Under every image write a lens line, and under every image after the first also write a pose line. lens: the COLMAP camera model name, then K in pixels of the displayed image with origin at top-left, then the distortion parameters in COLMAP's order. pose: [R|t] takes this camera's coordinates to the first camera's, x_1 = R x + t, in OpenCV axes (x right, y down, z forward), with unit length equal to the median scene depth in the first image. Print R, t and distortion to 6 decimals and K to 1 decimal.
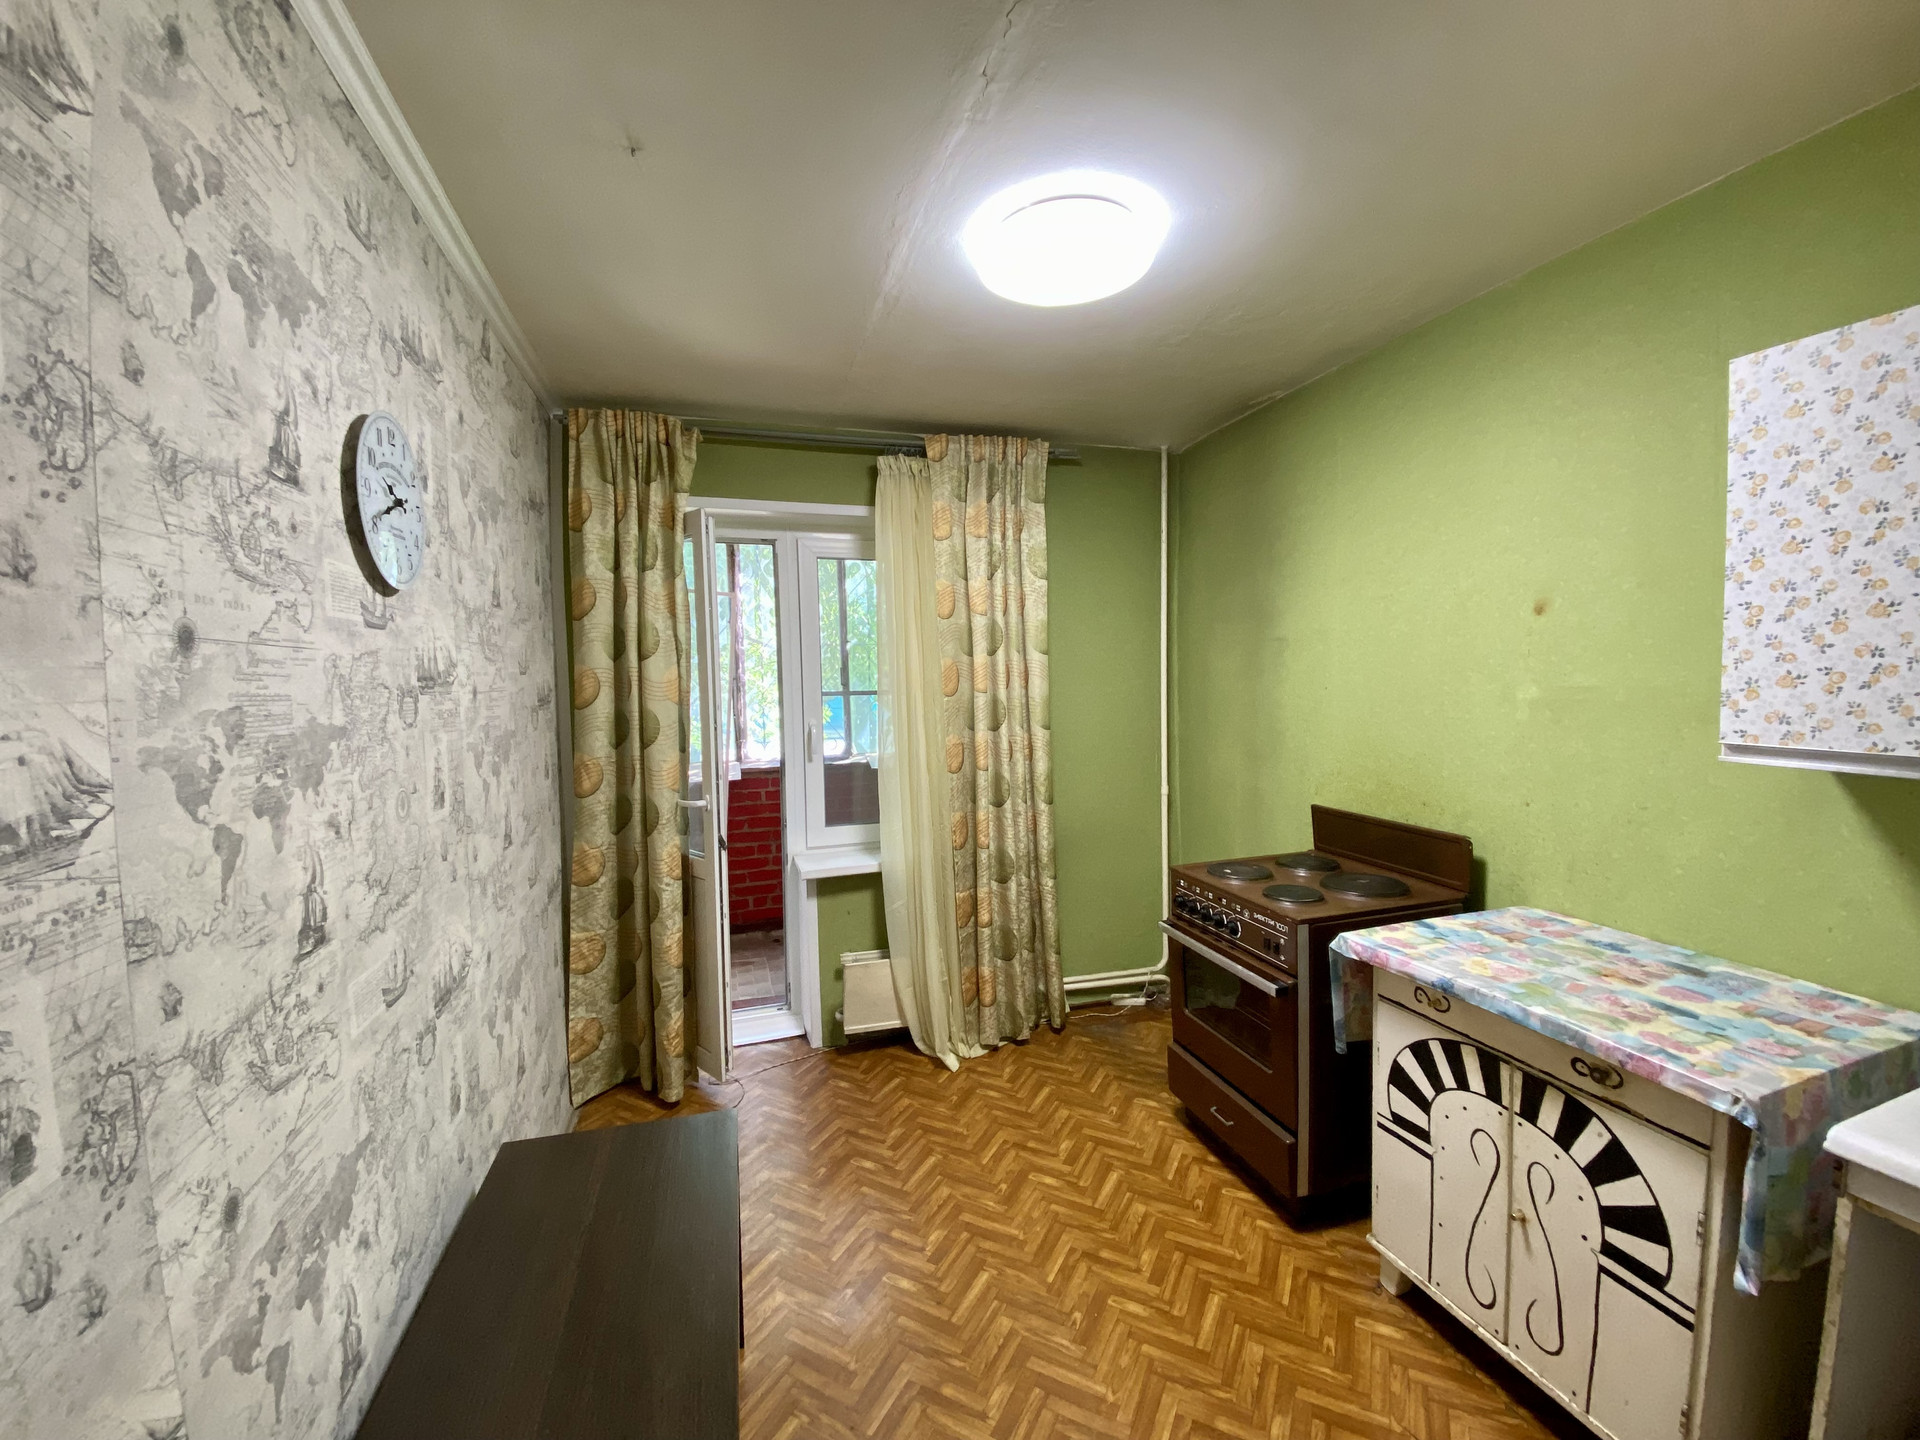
lens RADIAL K [[778.1, 0, 955.6], [0, 778.1, 712.1], [0, 0, 1]] dist [0.033017, -0.027791]
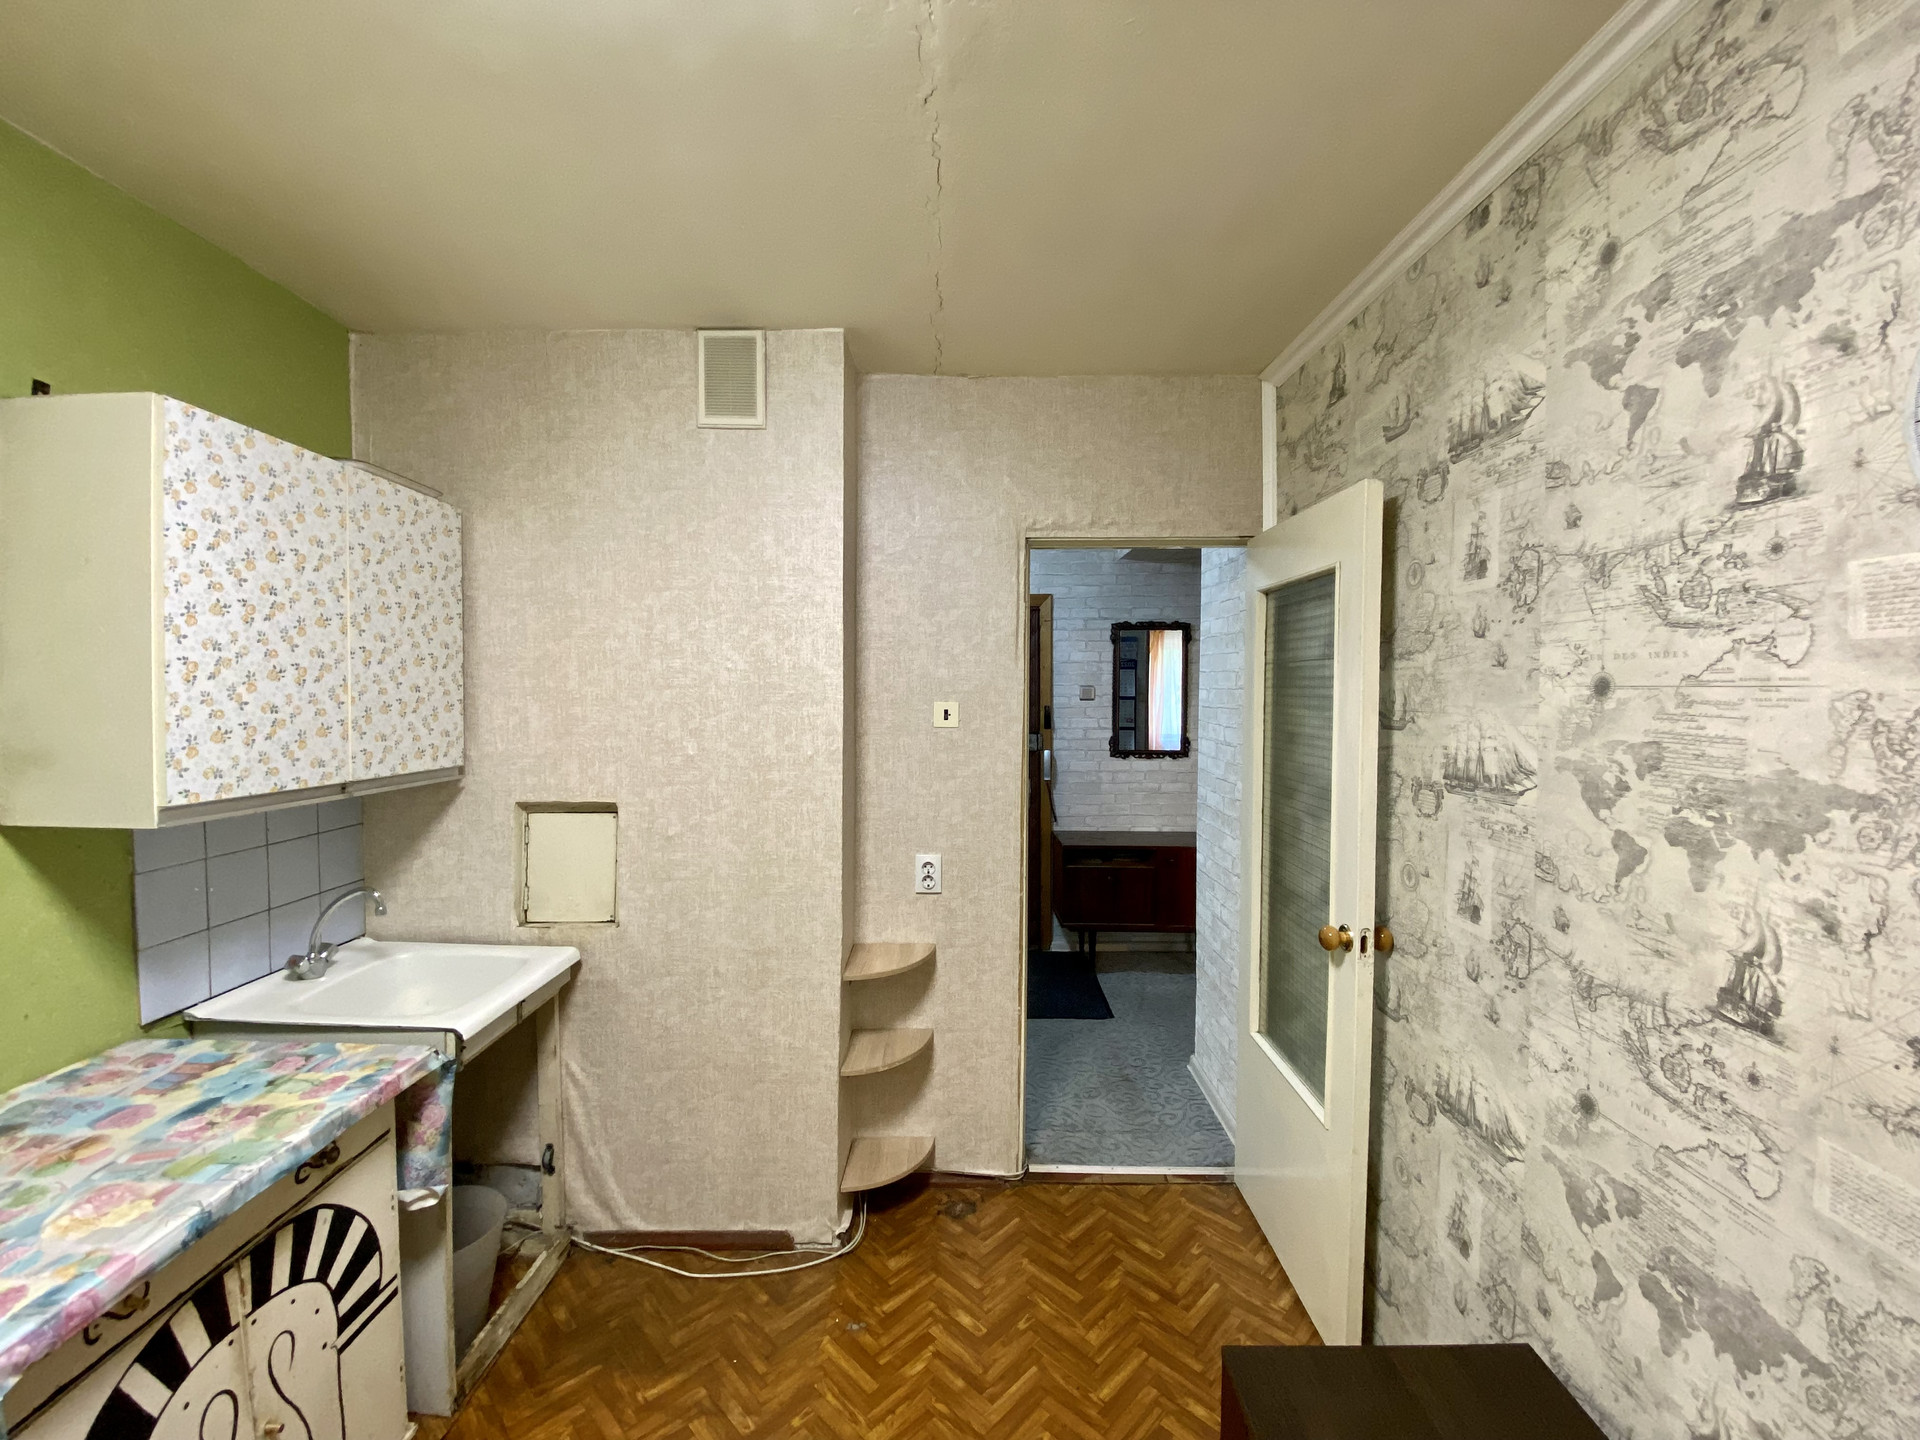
lens RADIAL K [[778.1, 0, 955.6], [0, 778.1, 712.1], [0, 0, 1]] dist [0.033017, -0.027791]
pose [[-0.956794, 0.009013, 0.290628, -0.212232], [0.029304, 0.997420, 0.065539, -0.129395], [-0.289287, 0.071224, -0.954589, 1.974028]]
